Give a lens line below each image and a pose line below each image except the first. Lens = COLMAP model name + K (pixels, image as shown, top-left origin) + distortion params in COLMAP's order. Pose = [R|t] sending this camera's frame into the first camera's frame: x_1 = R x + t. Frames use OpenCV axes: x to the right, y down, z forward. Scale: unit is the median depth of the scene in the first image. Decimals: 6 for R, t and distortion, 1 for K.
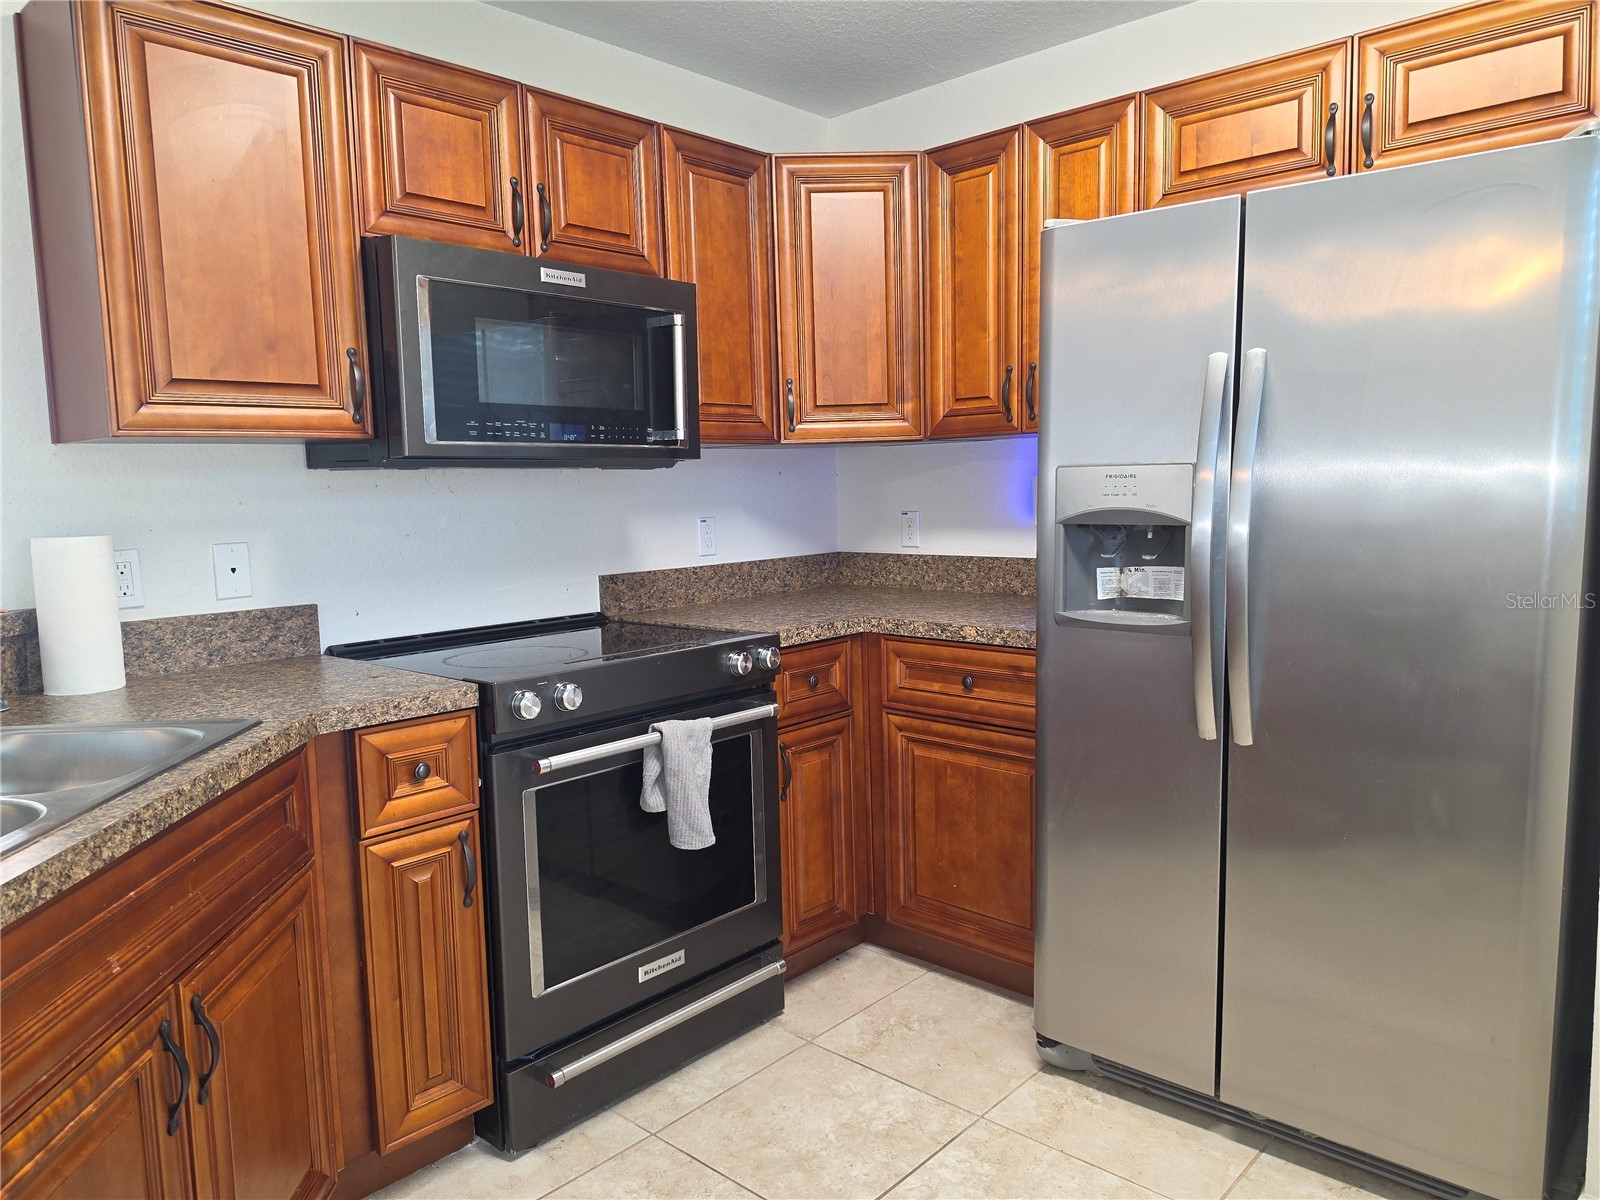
lens RADIAL K [[1096.4, 0, 792.4], [0, 1096.4, 603.8], [0, 0, 1]] dist [0.056899, -0.066821]
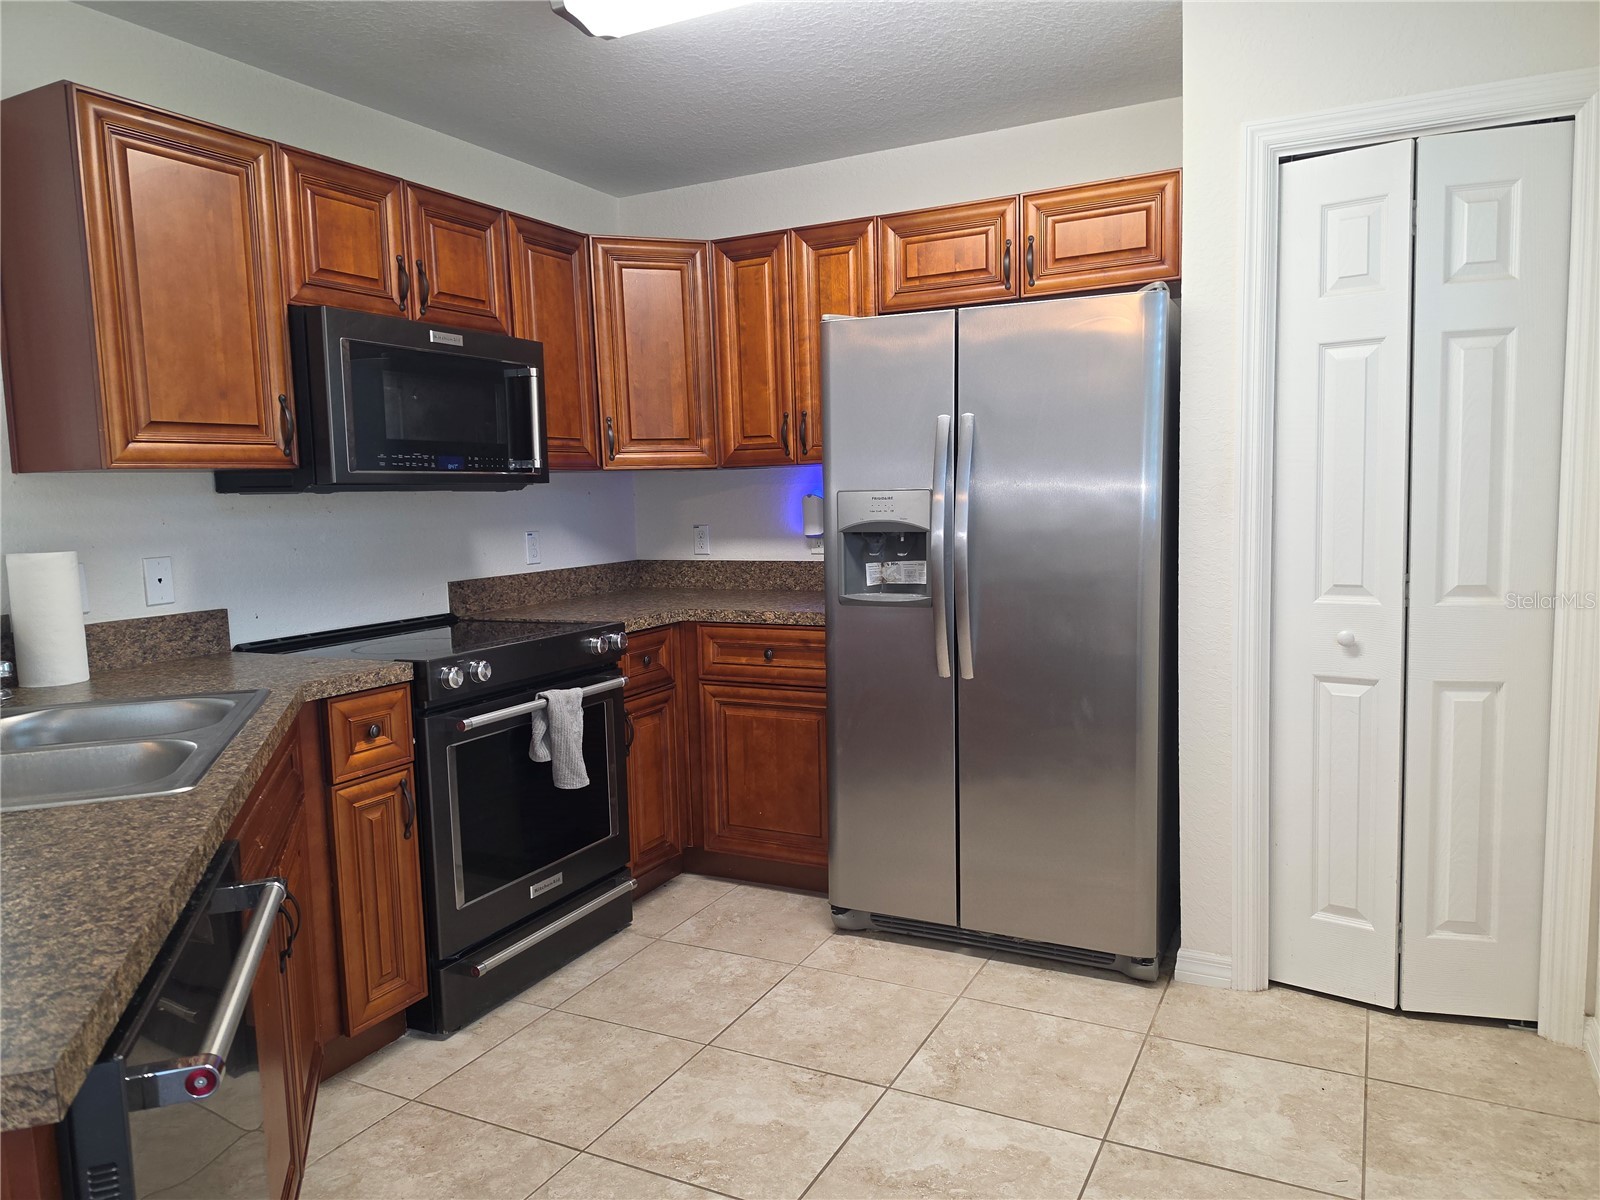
lens RADIAL K [[1096.4, 0, 797.5], [0, 1096.4, 612.8], [0, 0, 1]] dist [0.056899, -0.066821]
pose [[0.964452, -0.031609, 0.262362, -0.167617], [0.033390, 0.999440, -0.002332, 0.029478], [-0.262141, 0.011010, 0.964967, -0.308202]]
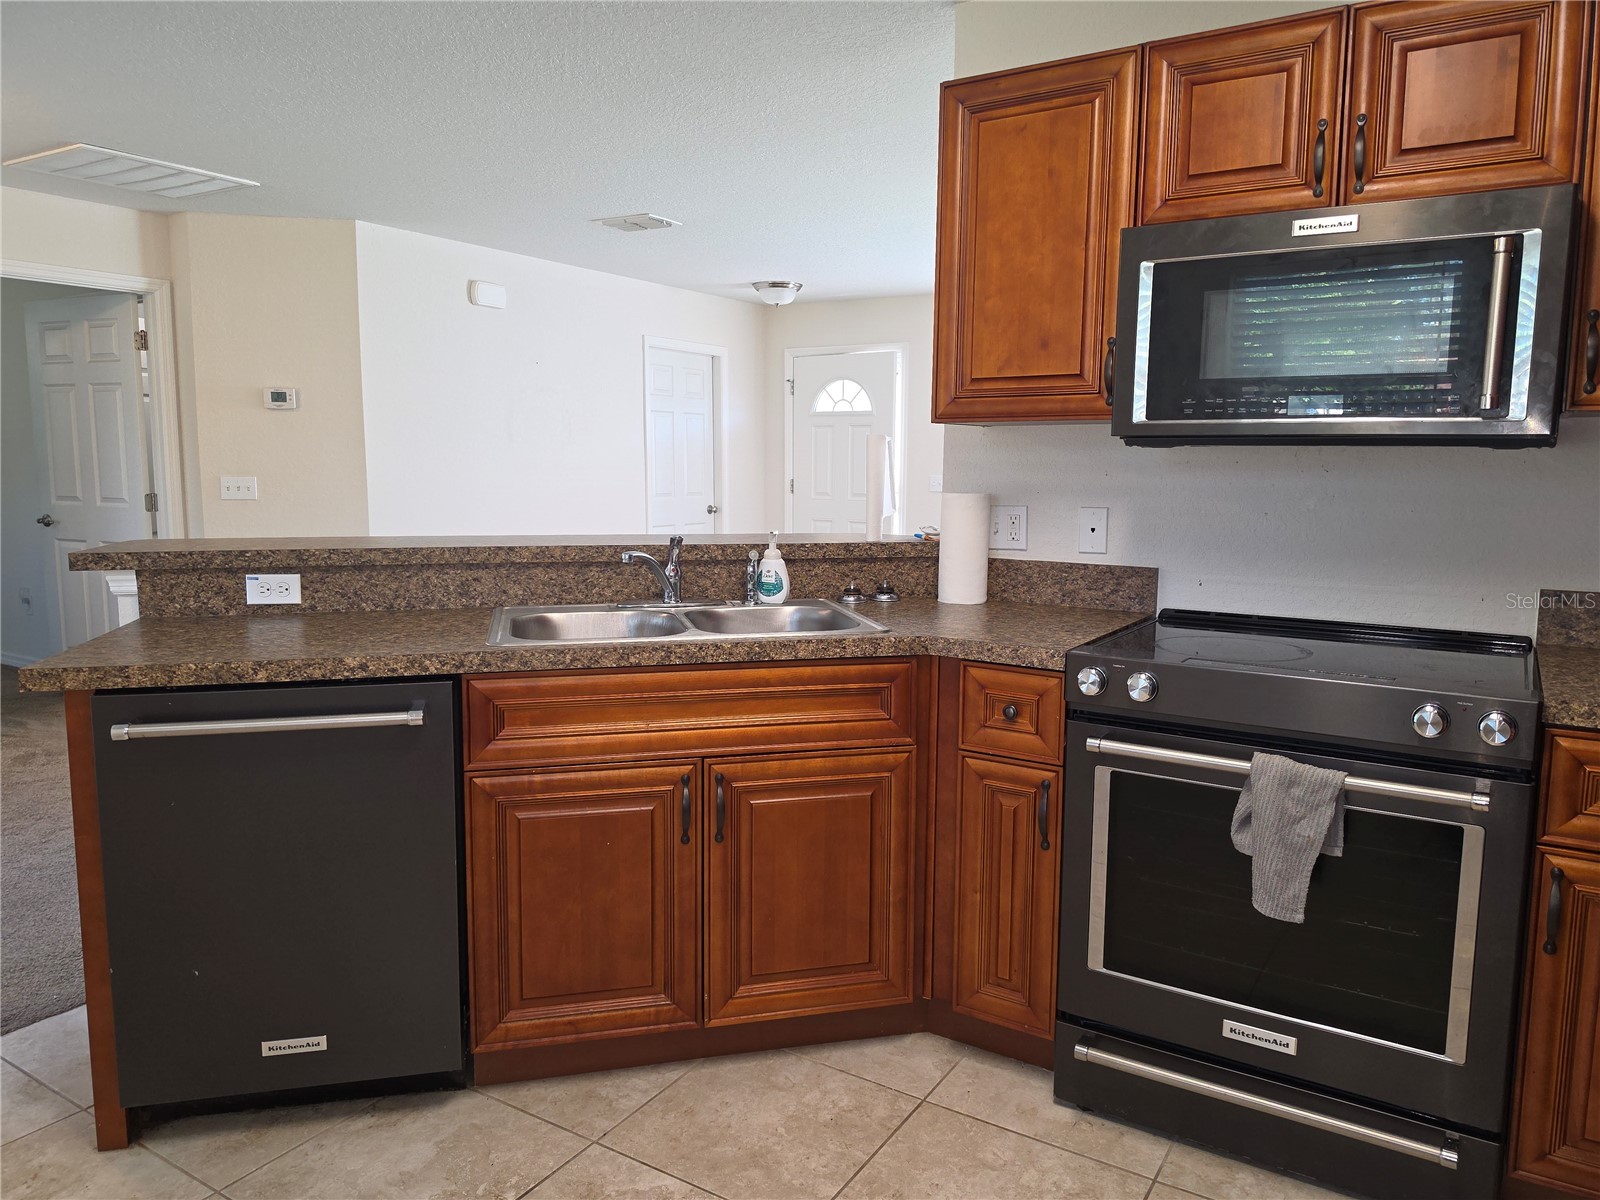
lens RADIAL K [[1096.4, 0, 825.1], [0, 1096.4, 595.6], [0, 0, 1]] dist [0.056899, -0.066821]
pose [[0.200080, 0.147195, -0.968660, 0.612989], [-0.122517, 0.984649, 0.124318, -0.074111], [0.972089, 0.093804, 0.215043, 0.478142]]
